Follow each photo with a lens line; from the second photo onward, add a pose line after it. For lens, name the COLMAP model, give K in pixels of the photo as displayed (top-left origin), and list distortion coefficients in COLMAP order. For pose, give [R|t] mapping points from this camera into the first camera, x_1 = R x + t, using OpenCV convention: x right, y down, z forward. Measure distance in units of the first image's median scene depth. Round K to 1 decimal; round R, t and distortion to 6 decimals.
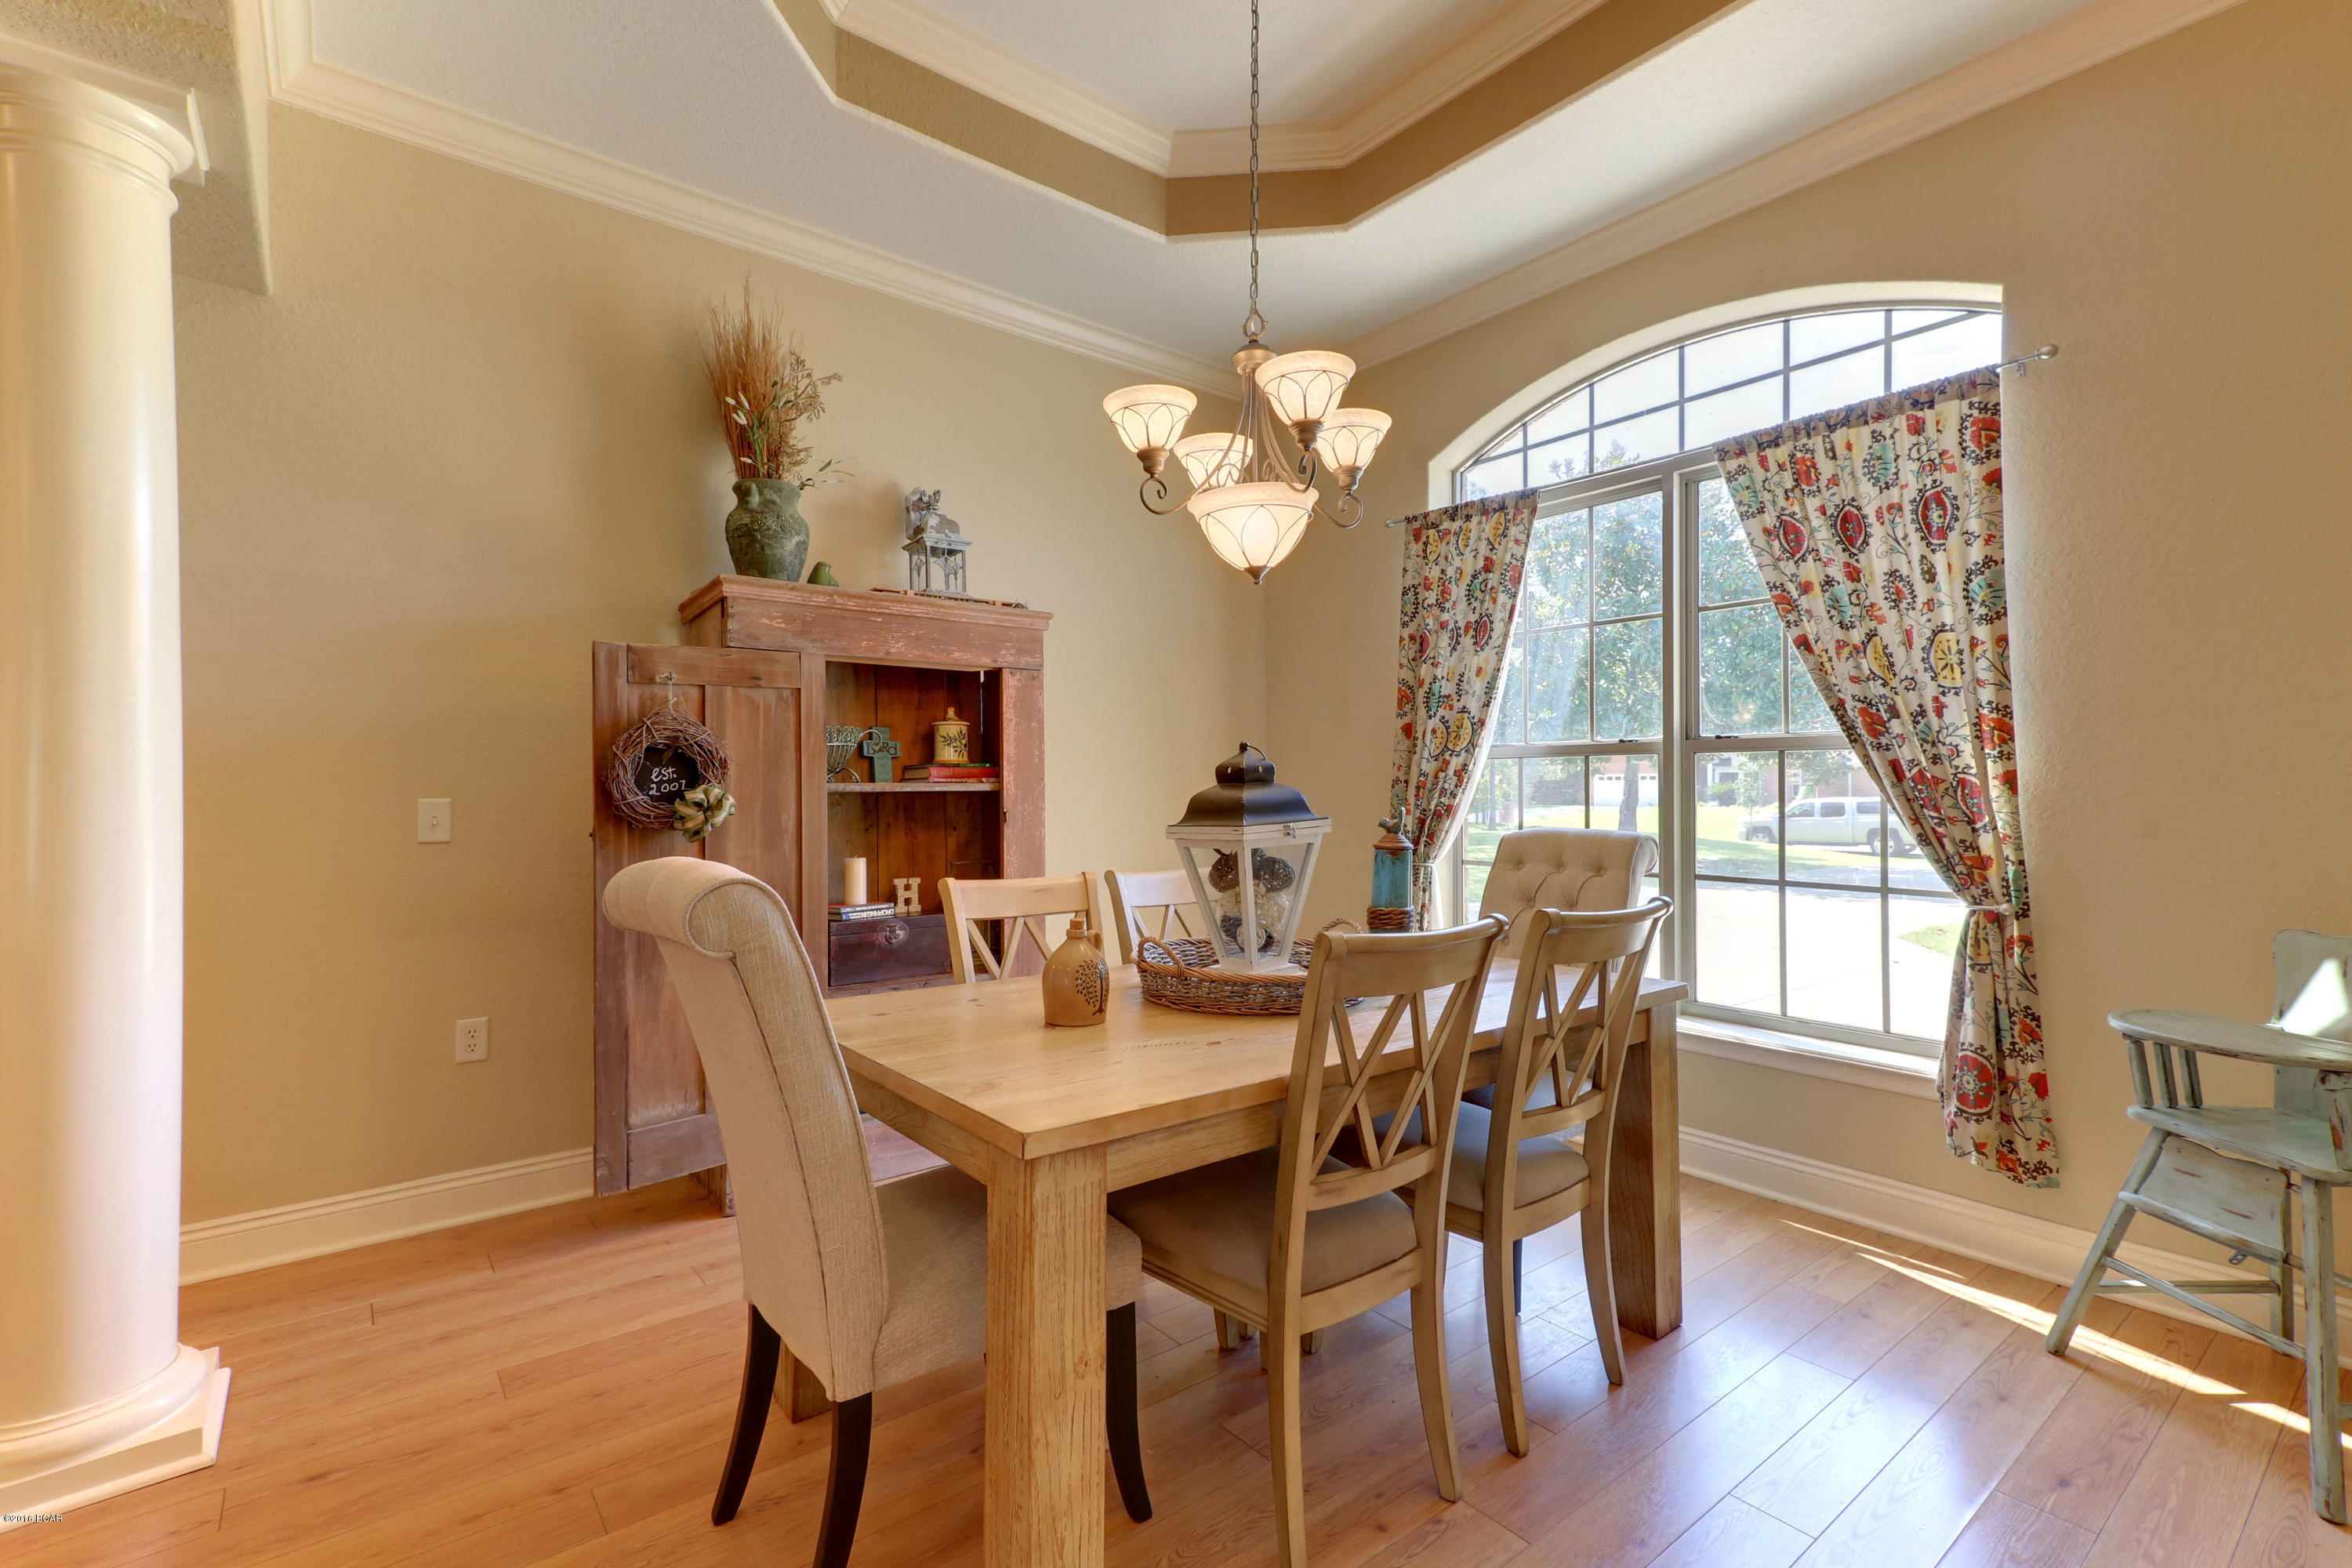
lens RADIAL K [[1051.4, 0, 1173.8], [0, 1051.4, 776.0], [0, 0, 1]] dist [0.019938, 0.000954]
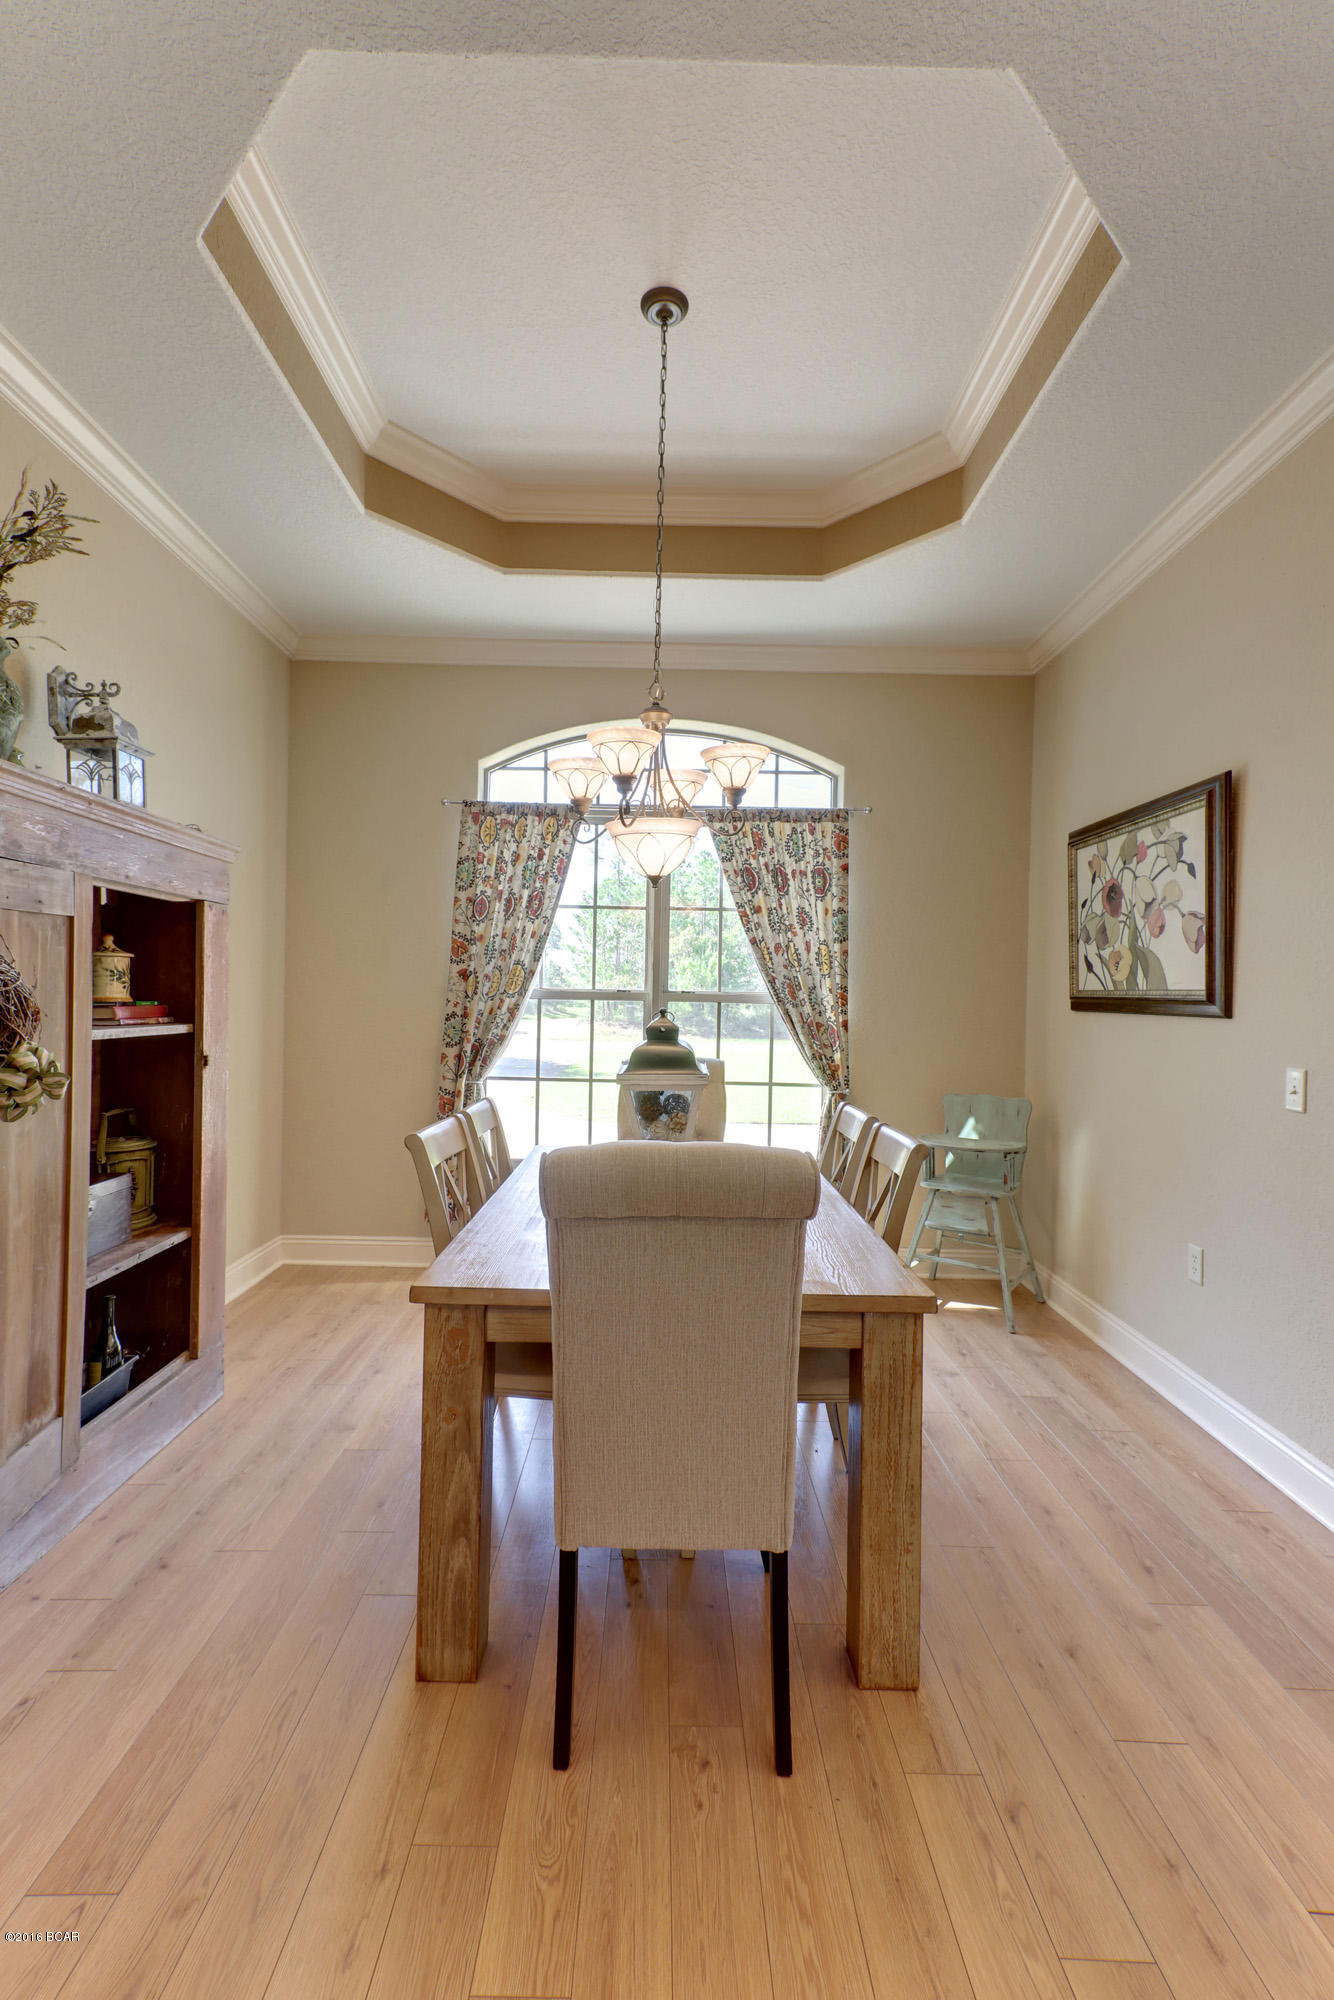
lens RADIAL K [[894.1, 0, 667.0], [0, 894.1, 1000.0], [0, 0, 1]] dist [0.019938, 0.000954]
pose [[0.620399, 0.013563, 0.784169, -0.613020], [-0.030256, 0.999520, 0.006650, -0.037661], [-0.783702, -0.027851, 0.620512, 0.217769]]
